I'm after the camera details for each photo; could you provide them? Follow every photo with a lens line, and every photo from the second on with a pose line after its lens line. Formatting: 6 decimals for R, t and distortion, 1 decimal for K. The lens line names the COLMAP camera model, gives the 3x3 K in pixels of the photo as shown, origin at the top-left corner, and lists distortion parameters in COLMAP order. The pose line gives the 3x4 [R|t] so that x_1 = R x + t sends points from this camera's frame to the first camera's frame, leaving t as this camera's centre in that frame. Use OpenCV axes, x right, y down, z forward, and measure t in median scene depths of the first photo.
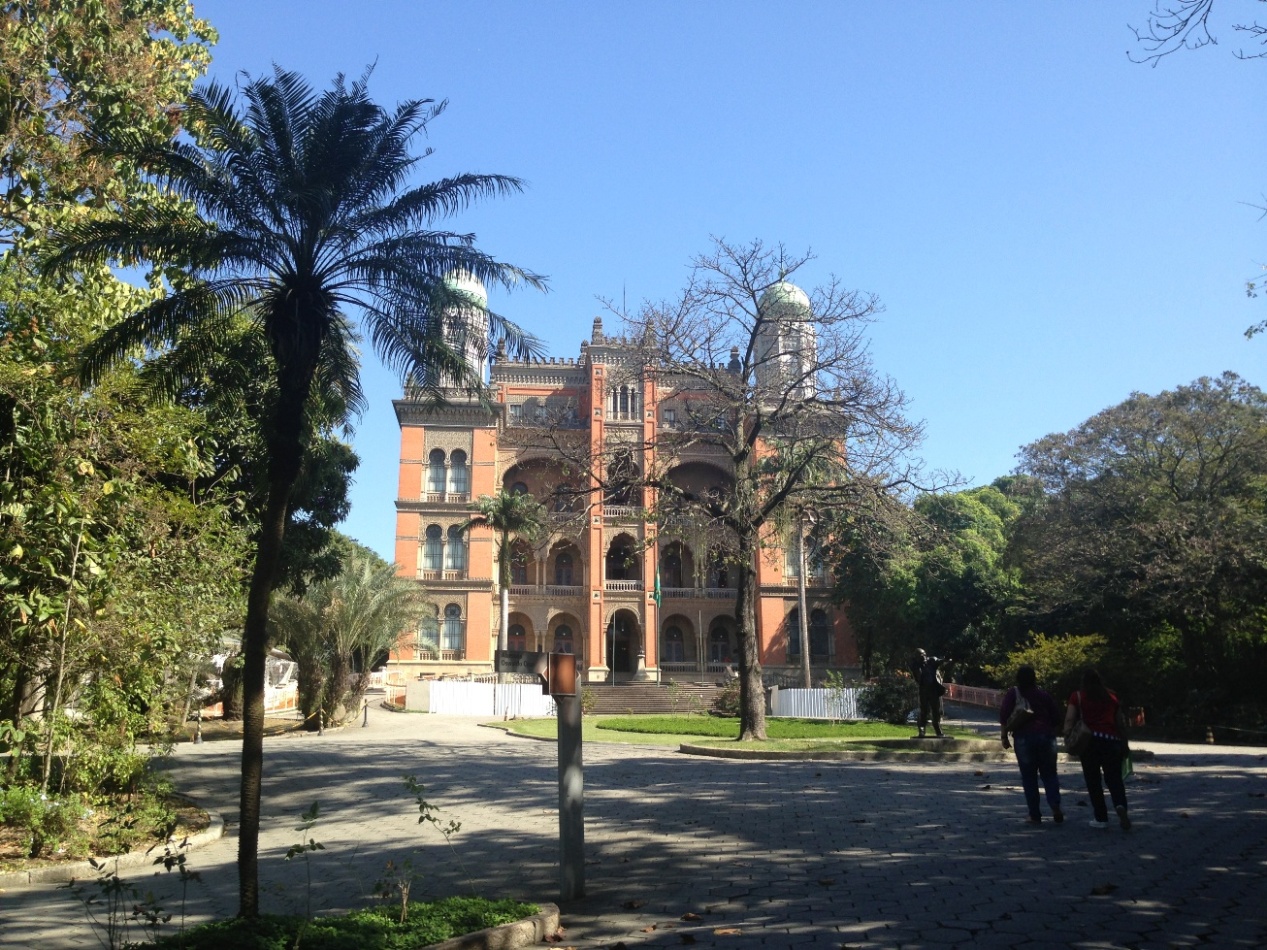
lens RADIAL K [[1228.7, 0, 653.8], [0, 1228.7, 447.7], [0, 0, 1]] dist [0.031797, 0.000000]
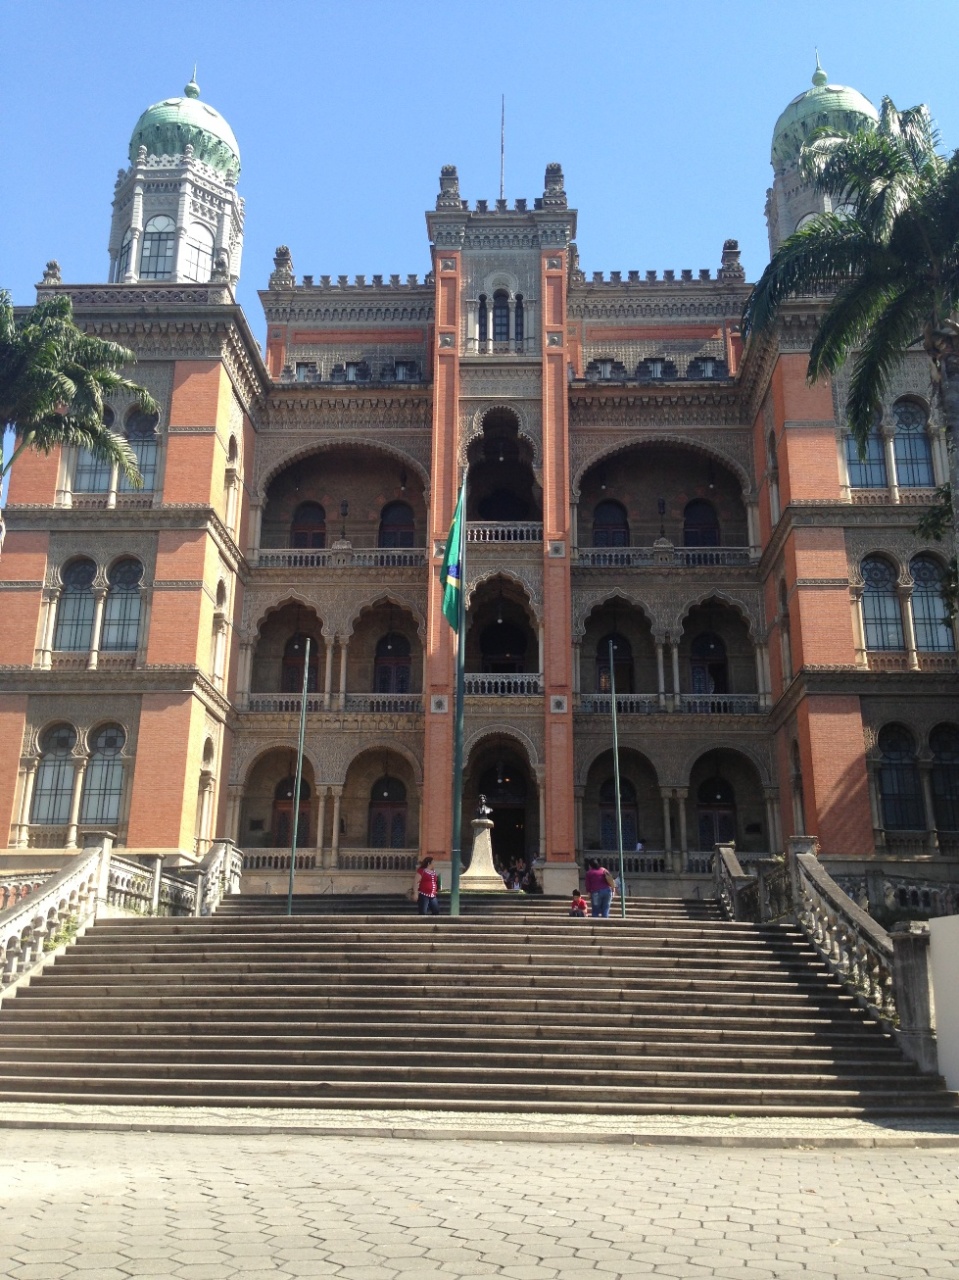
lens RADIAL K [[1241.3, 0, 509.1], [0, 1241.3, 627.4], [0, 0, 1]] dist [0.031797, 0.000000]
pose [[0.991703, -0.032339, -0.124415, 0.037694], [0.029427, 0.999250, -0.025177, 0.101153], [0.125135, 0.021307, 0.991911, 0.529419]]
